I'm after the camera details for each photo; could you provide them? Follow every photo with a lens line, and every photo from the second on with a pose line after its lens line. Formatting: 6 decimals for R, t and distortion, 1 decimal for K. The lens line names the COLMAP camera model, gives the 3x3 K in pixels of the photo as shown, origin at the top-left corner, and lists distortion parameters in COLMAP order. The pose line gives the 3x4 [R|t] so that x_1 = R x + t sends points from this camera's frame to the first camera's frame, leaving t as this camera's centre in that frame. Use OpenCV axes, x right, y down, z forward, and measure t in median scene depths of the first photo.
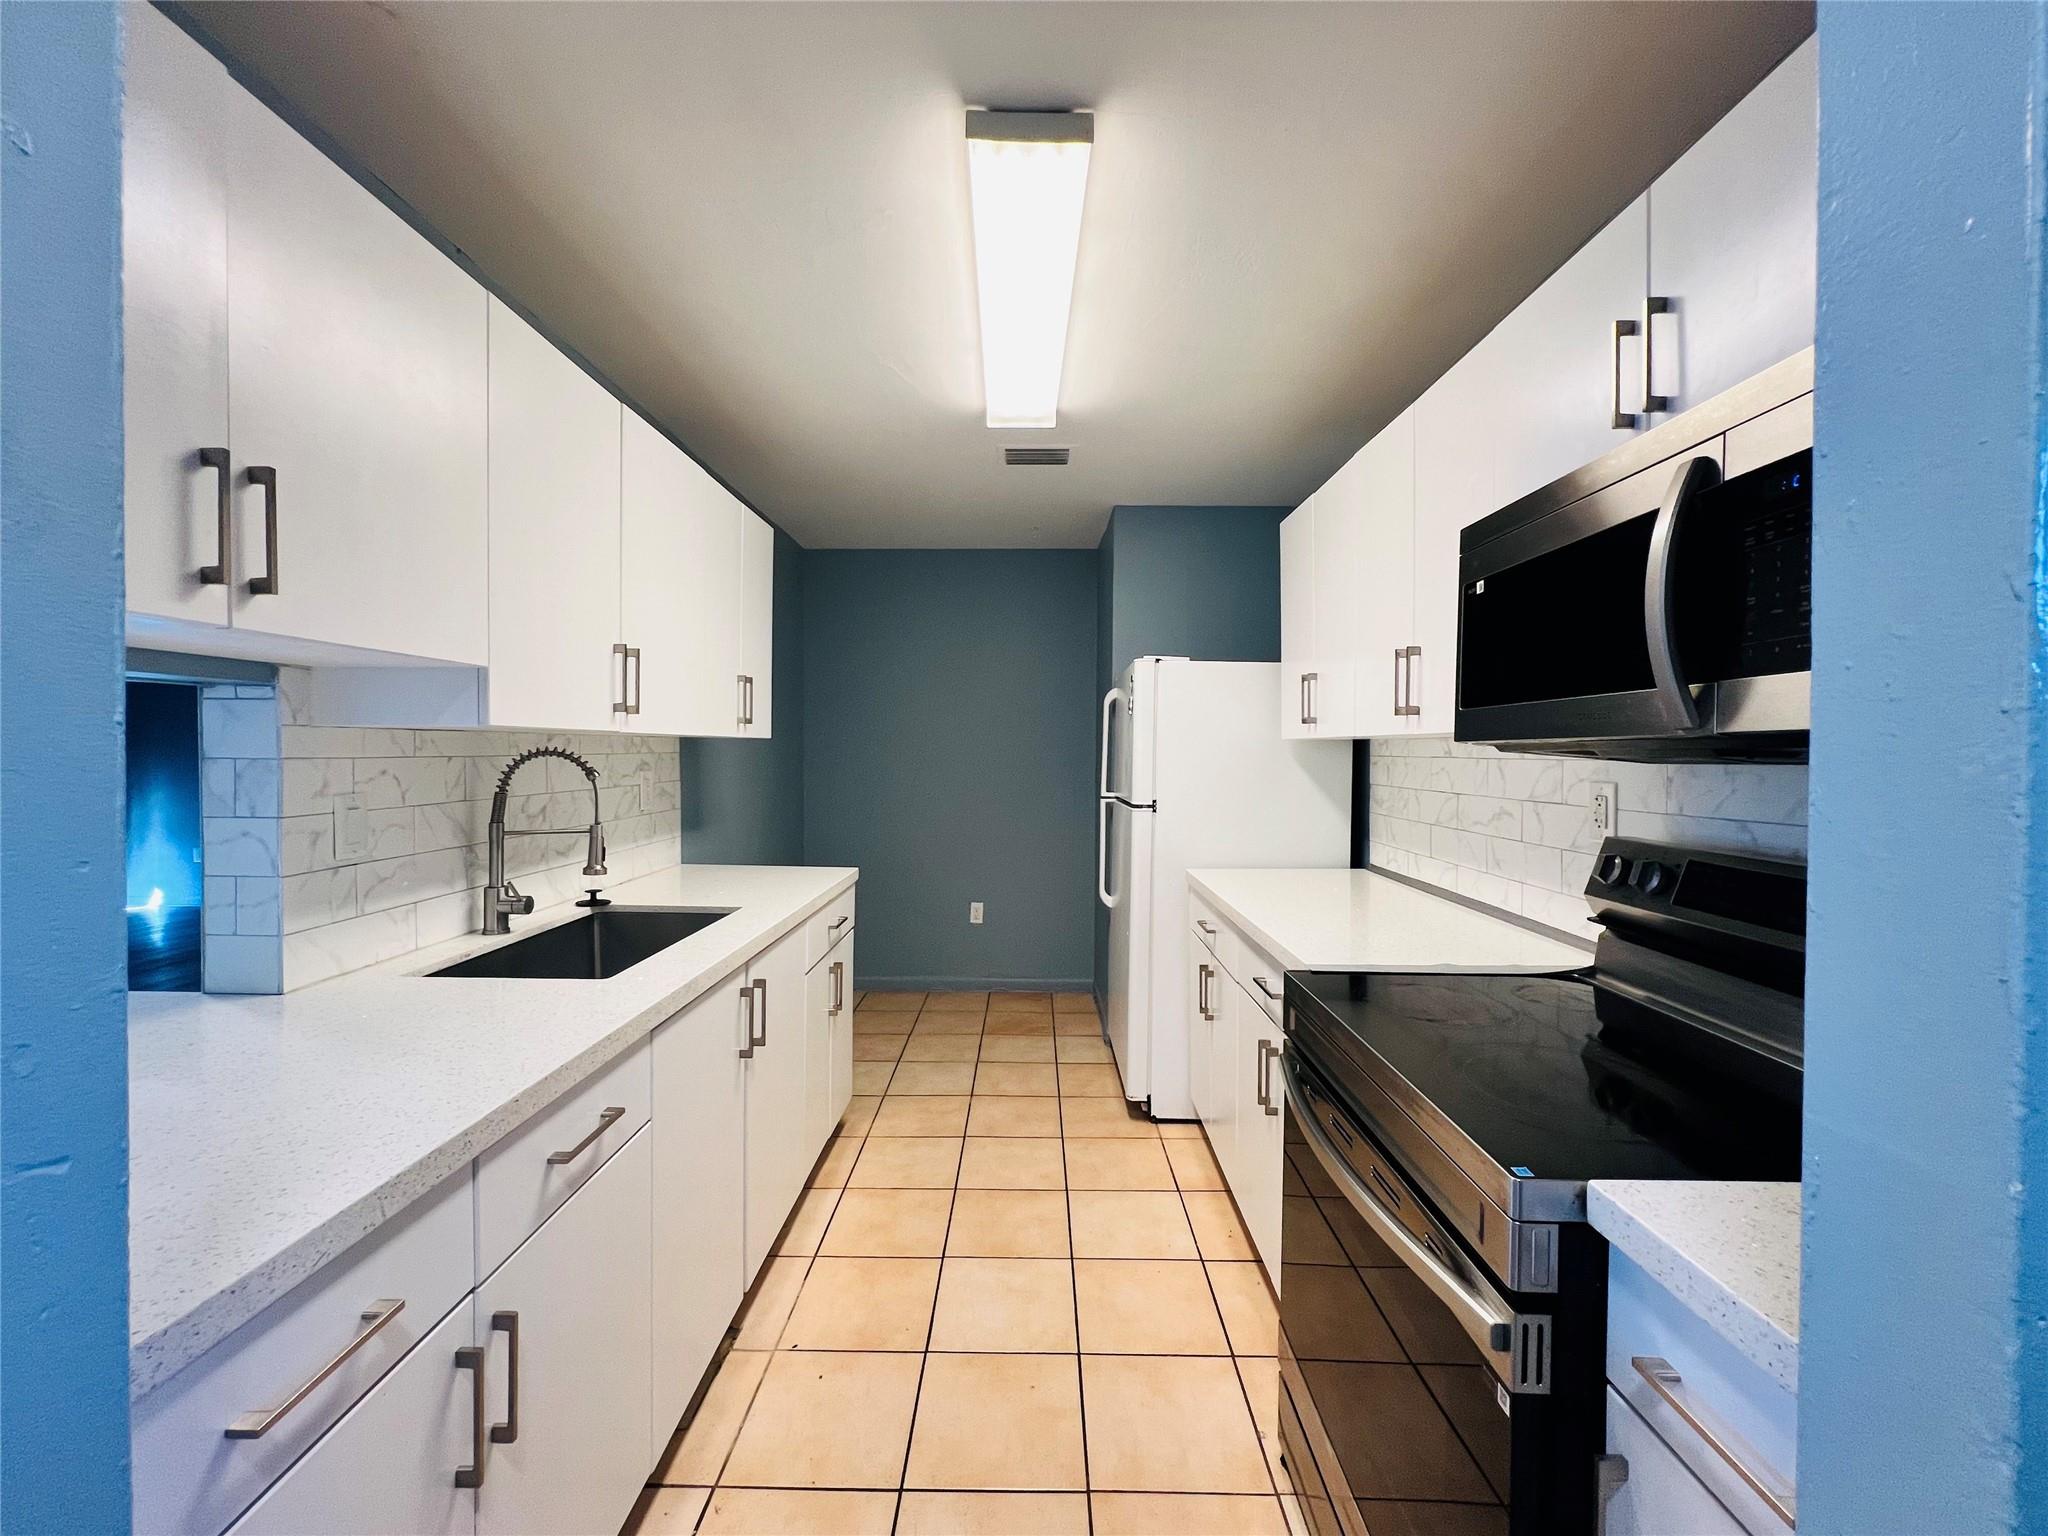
lens RADIAL K [[827.5, 0, 1024.0], [0, 827.5, 768.0], [0, 0, 1]] dist [-0.001904, -0.000058]
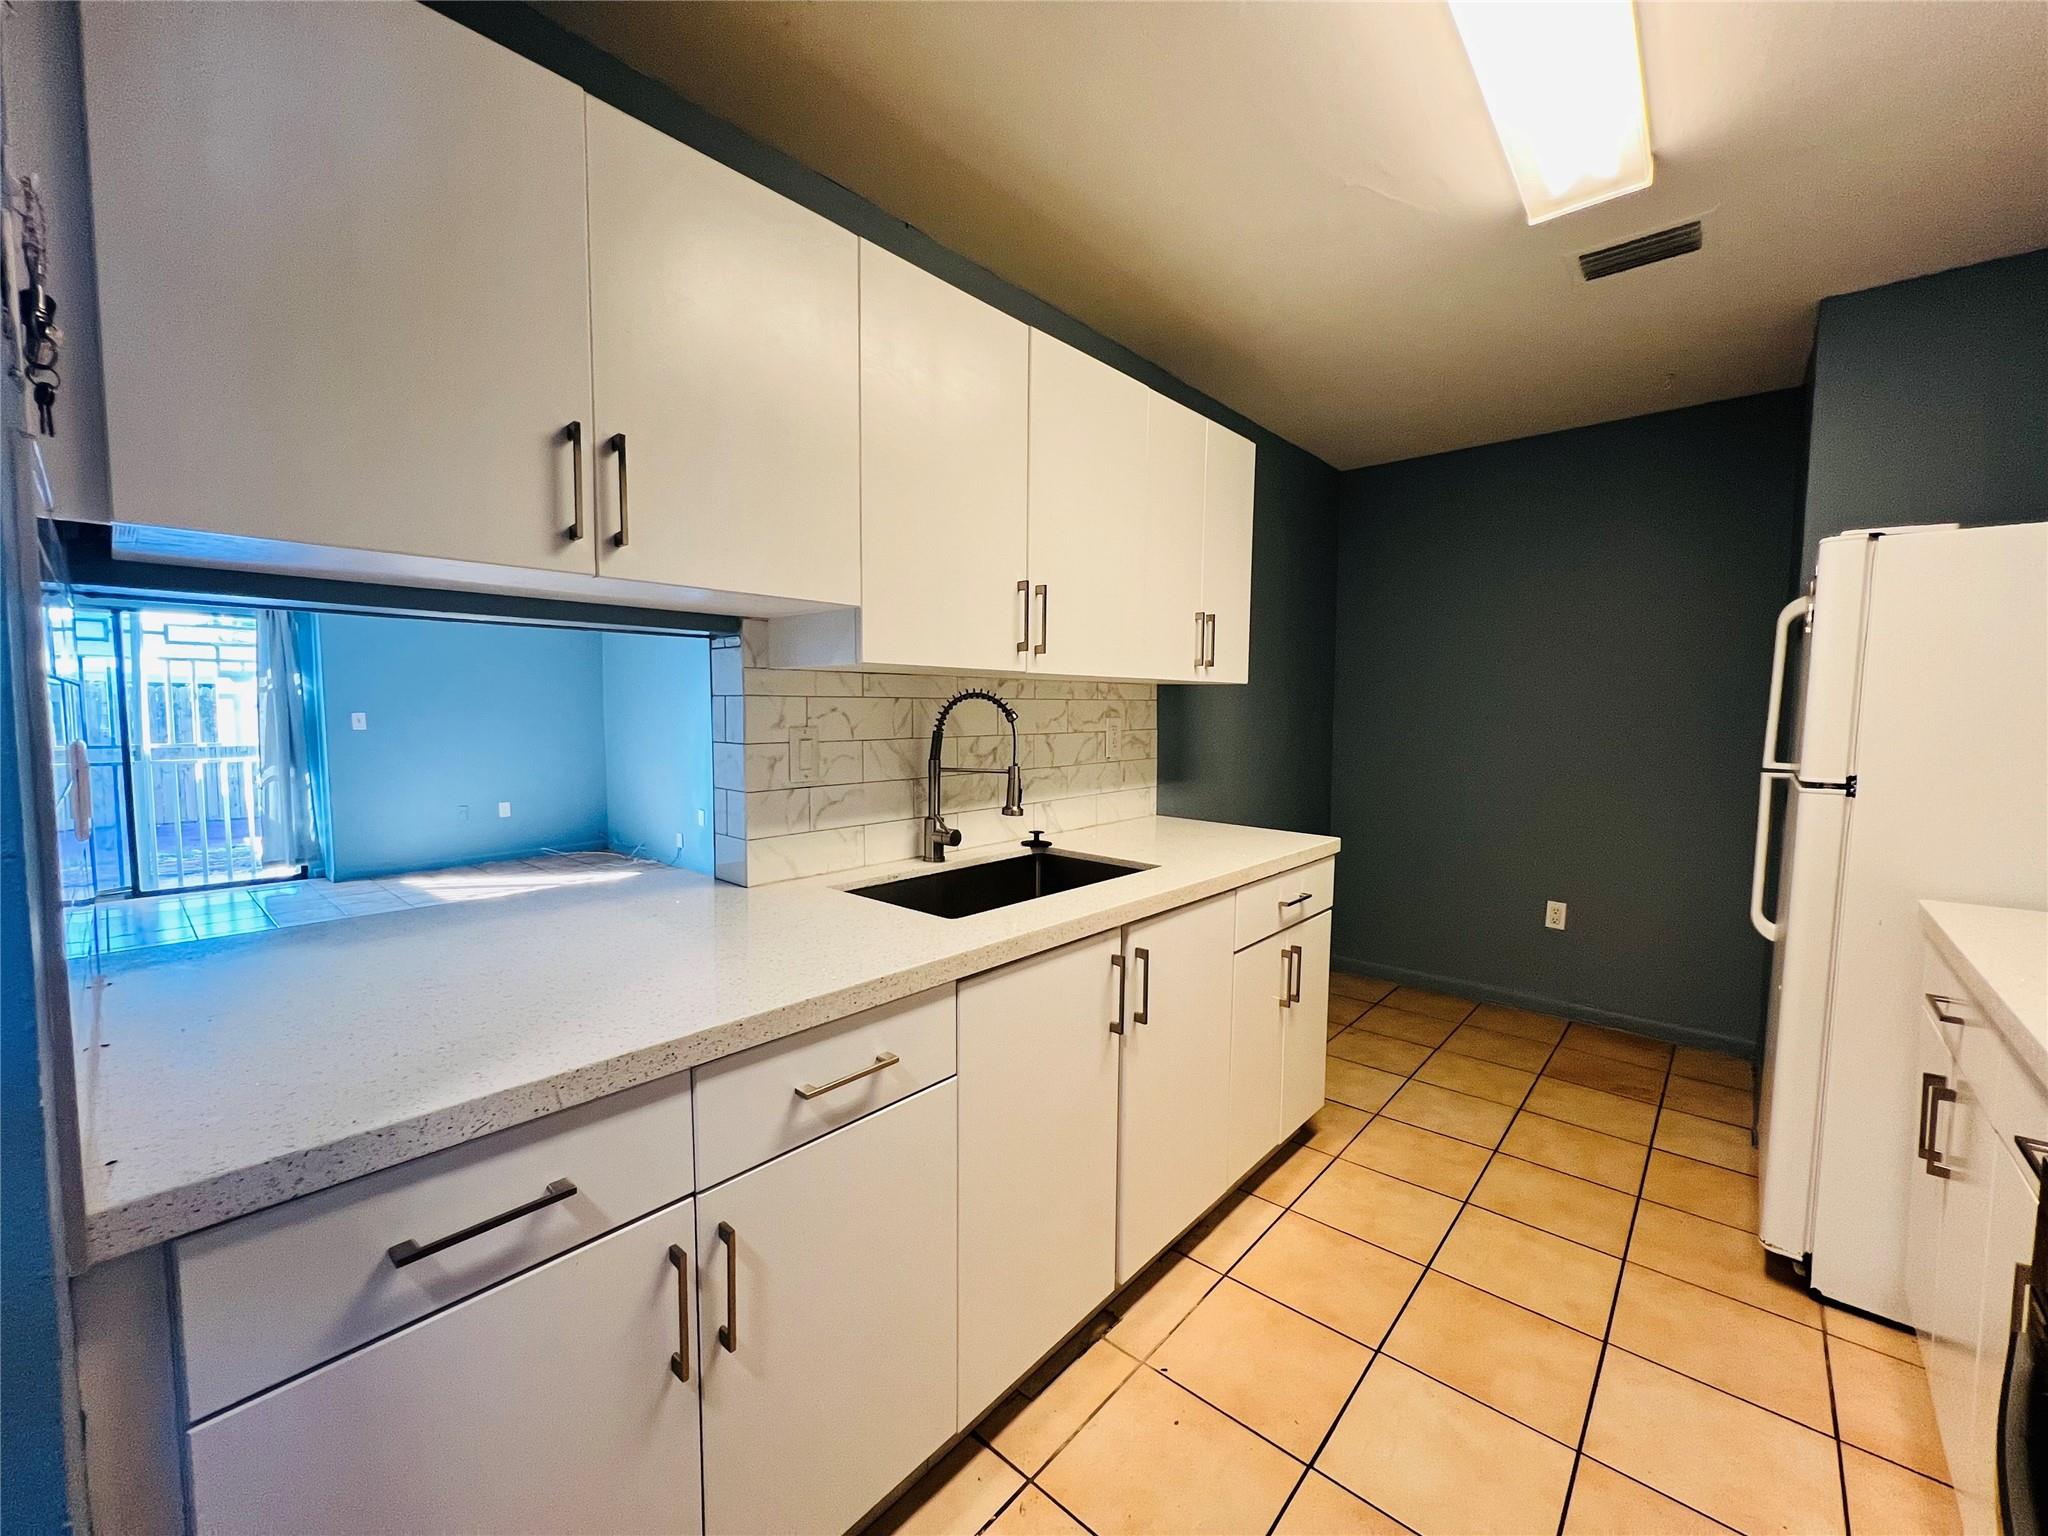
lens RADIAL K [[822.0, 0, 1024.0], [0, 822.0, 768.0], [0, 0, 1]] dist [-0.002150, -0.000300]
pose [[0.751417, 0.047153, -0.658141, 0.133047], [-0.016263, 0.998464, 0.052967, 0.015617], [0.659628, -0.029097, 0.751029, 0.228057]]
